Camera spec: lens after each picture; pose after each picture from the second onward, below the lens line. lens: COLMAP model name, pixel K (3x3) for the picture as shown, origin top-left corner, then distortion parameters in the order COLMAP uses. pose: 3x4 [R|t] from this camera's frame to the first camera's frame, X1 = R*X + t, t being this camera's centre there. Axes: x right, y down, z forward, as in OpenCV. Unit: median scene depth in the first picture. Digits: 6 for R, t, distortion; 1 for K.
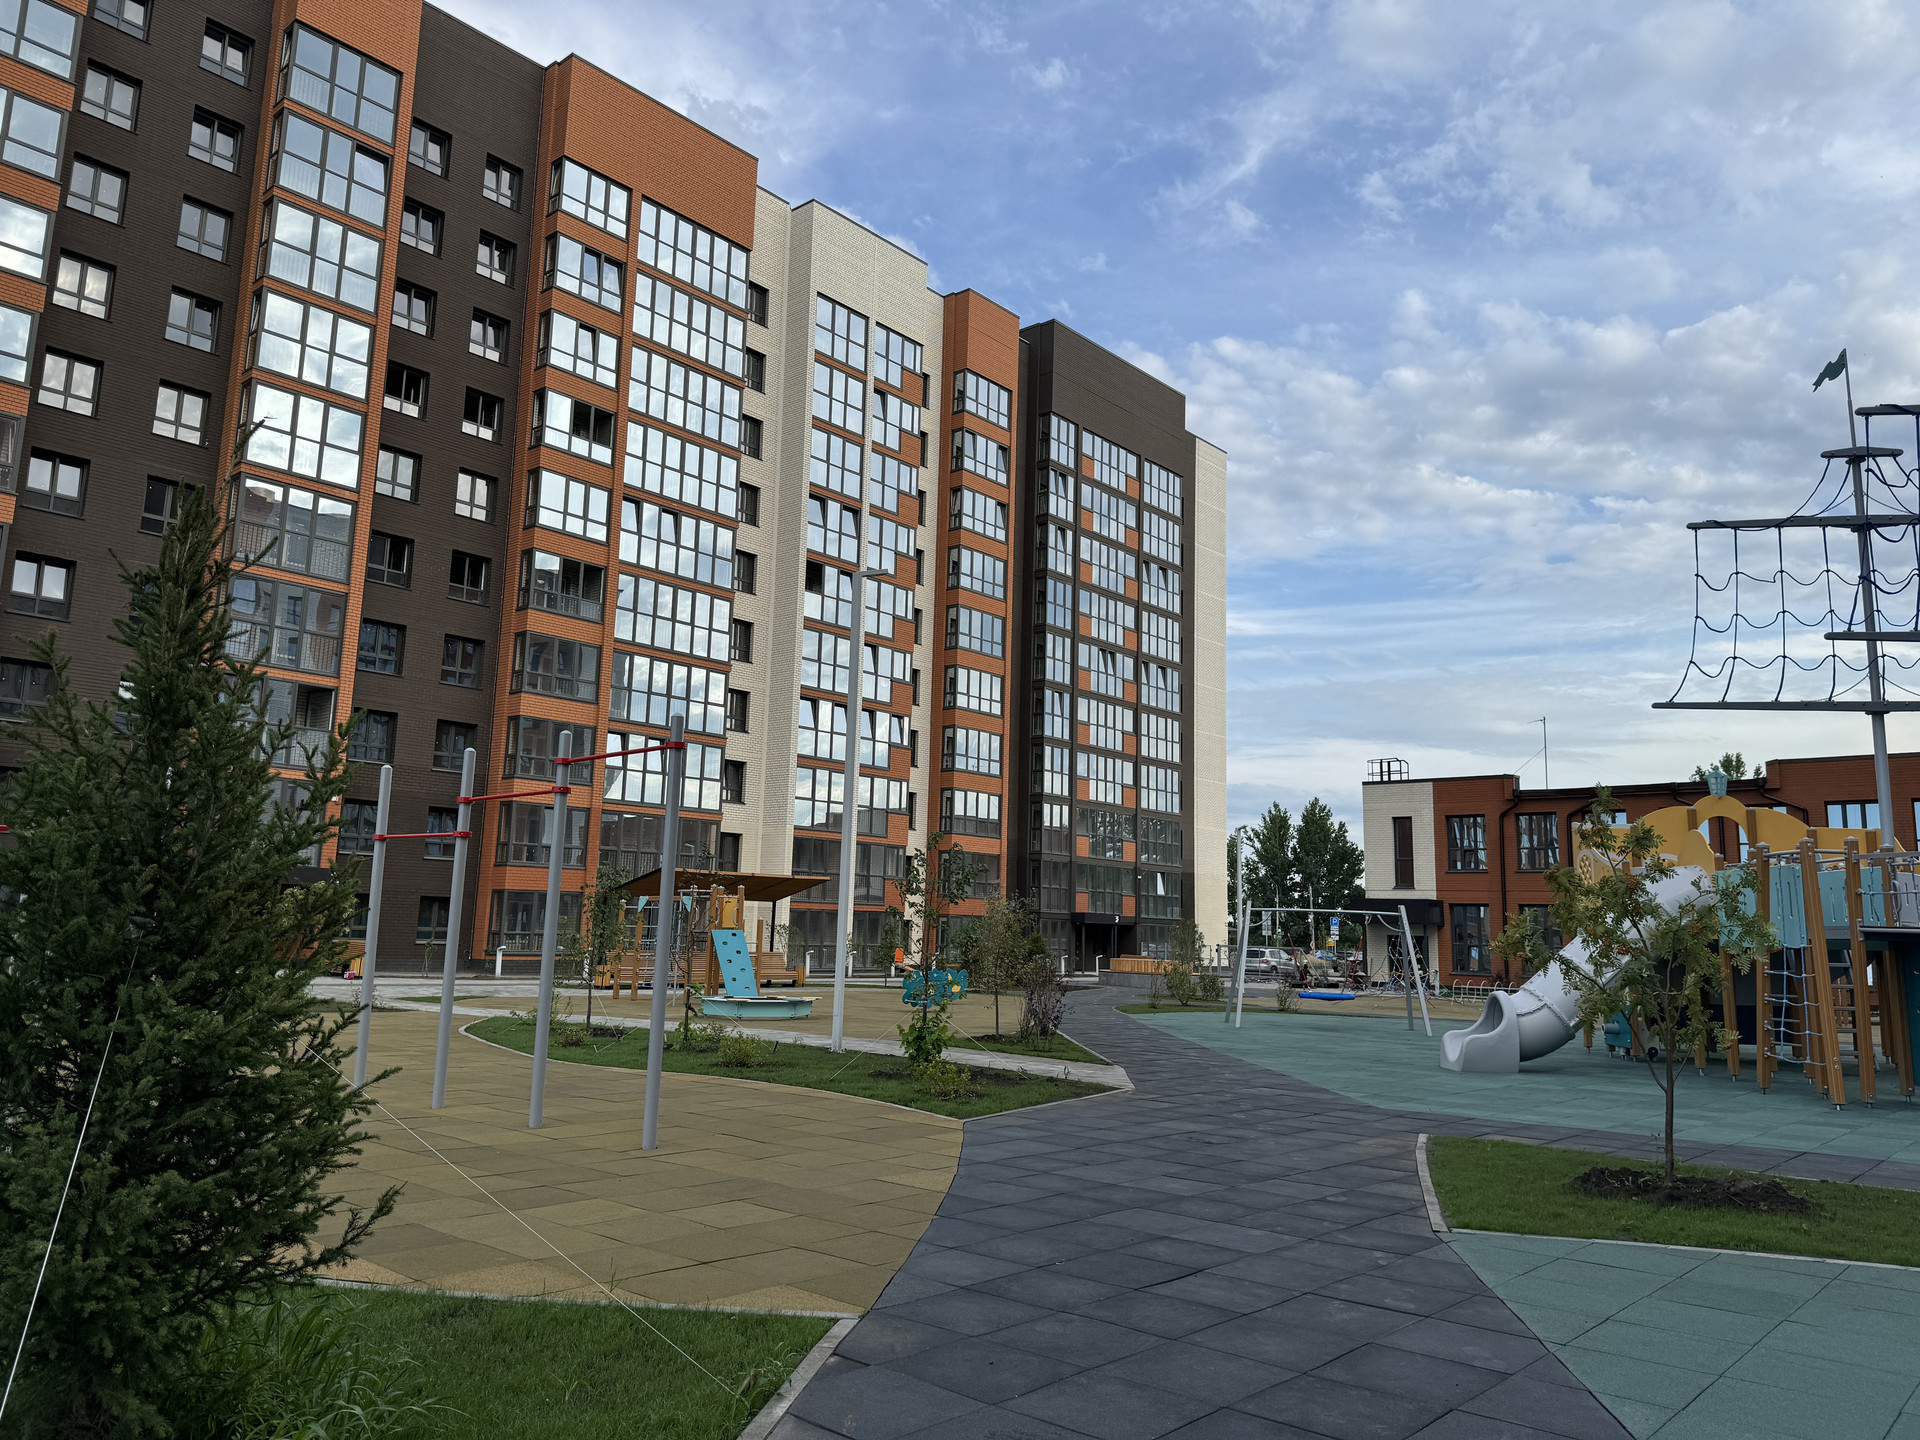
lens RADIAL K [[1364.4, 0, 1019.0], [0, 1364.4, 708.4], [0, 0, 1]] dist [0.069000, -0.069719]
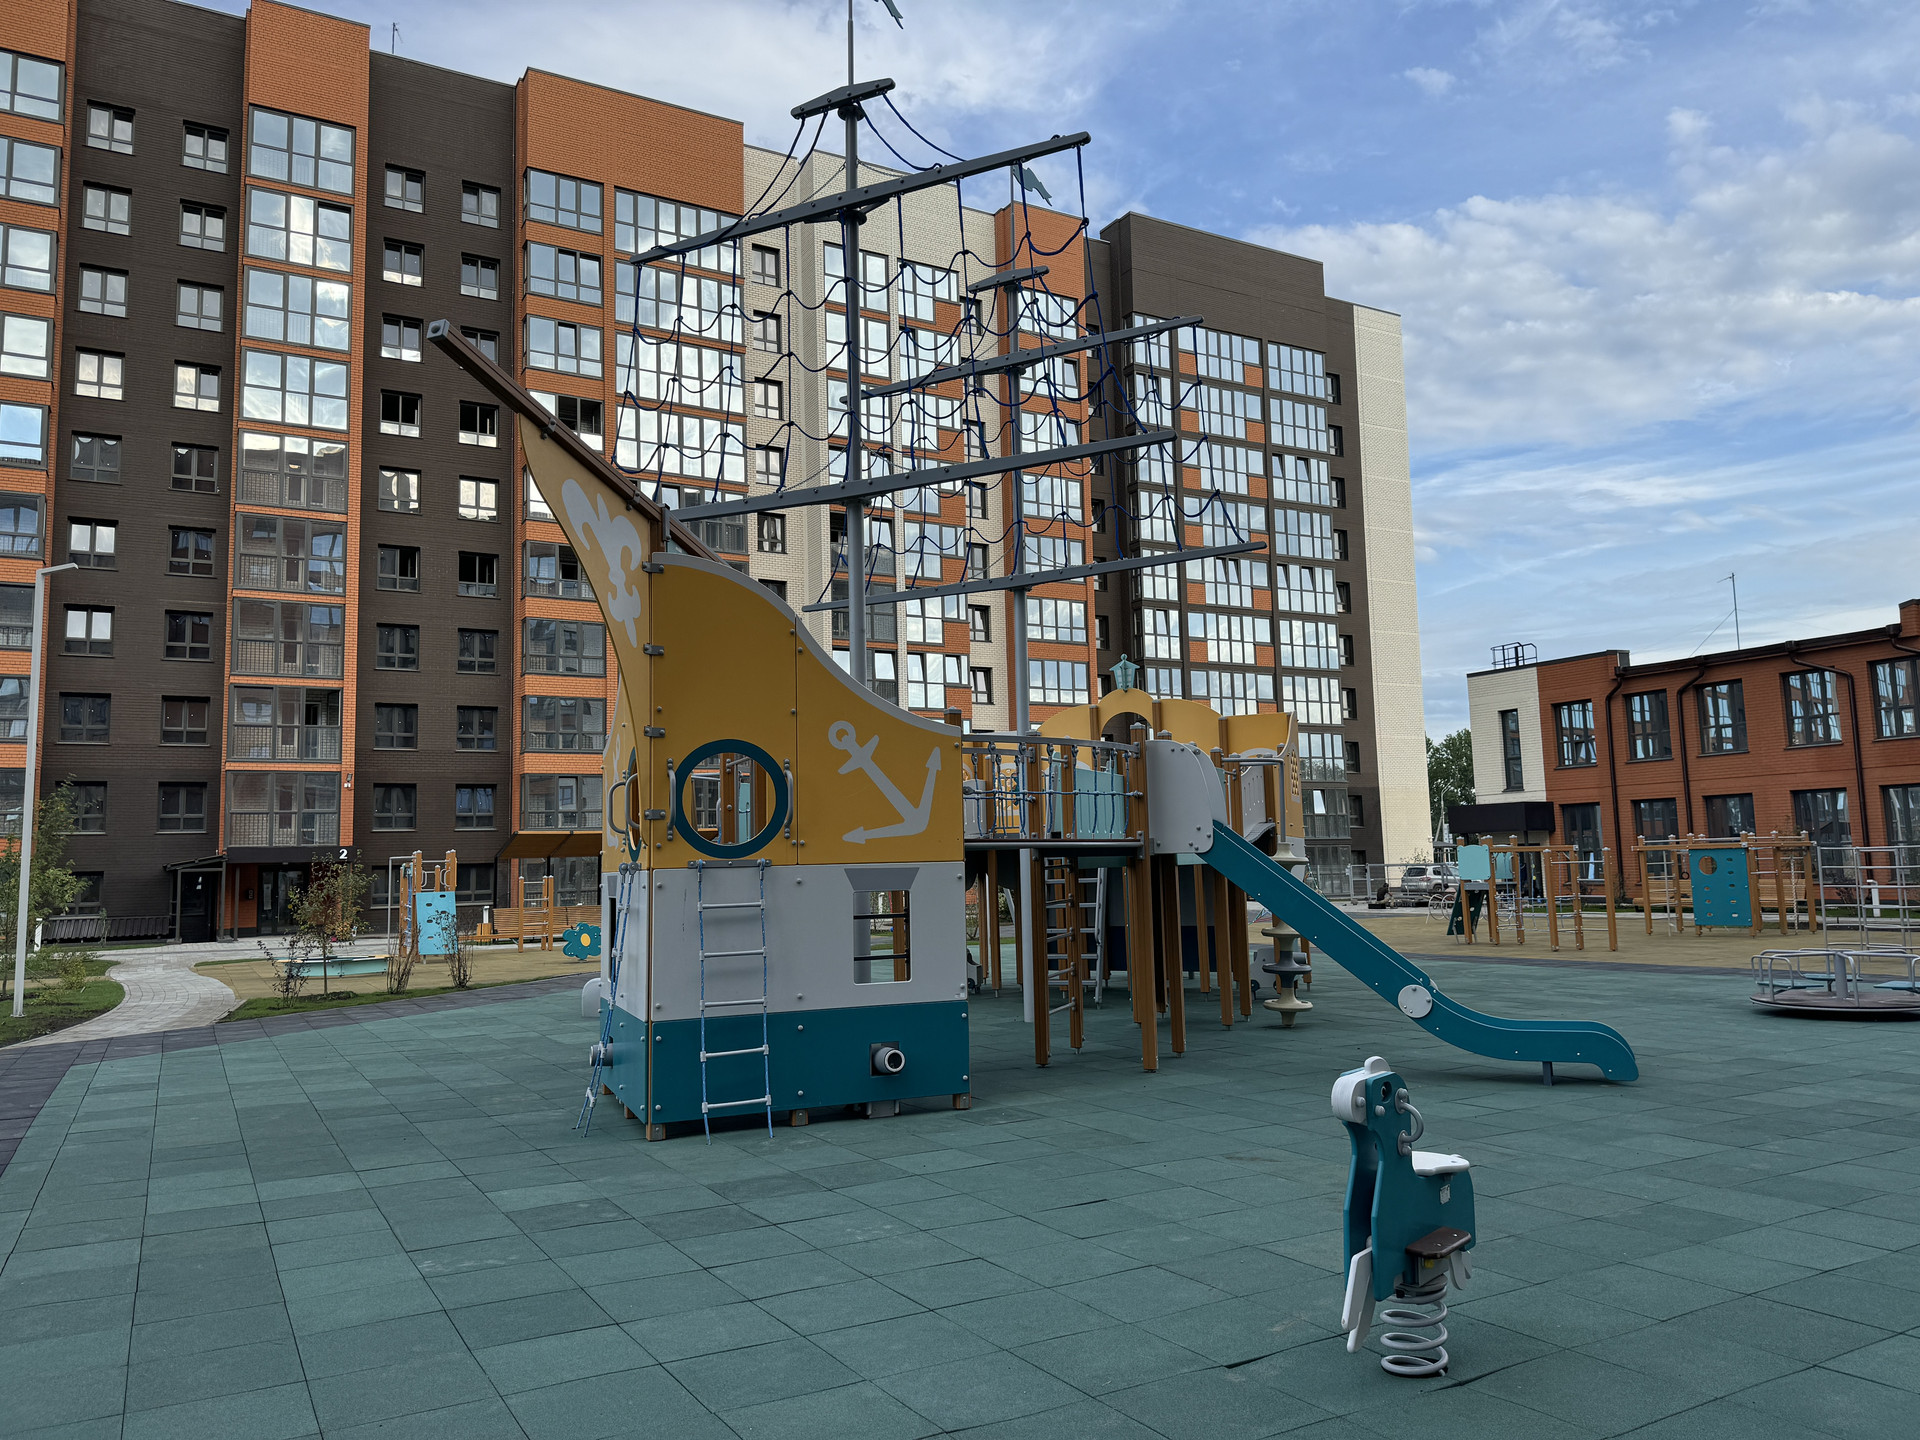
lens RADIAL K [[1364.4, 0, 944.6], [0, 1364.4, 721.0], [0, 0, 1]] dist [0.069000, -0.069719]
pose [[0.937599, -0.087275, -0.336587, 0.284964], [0.106676, 0.993507, 0.039546, 0.016274], [0.330950, -0.072984, 0.940821, 0.071958]]
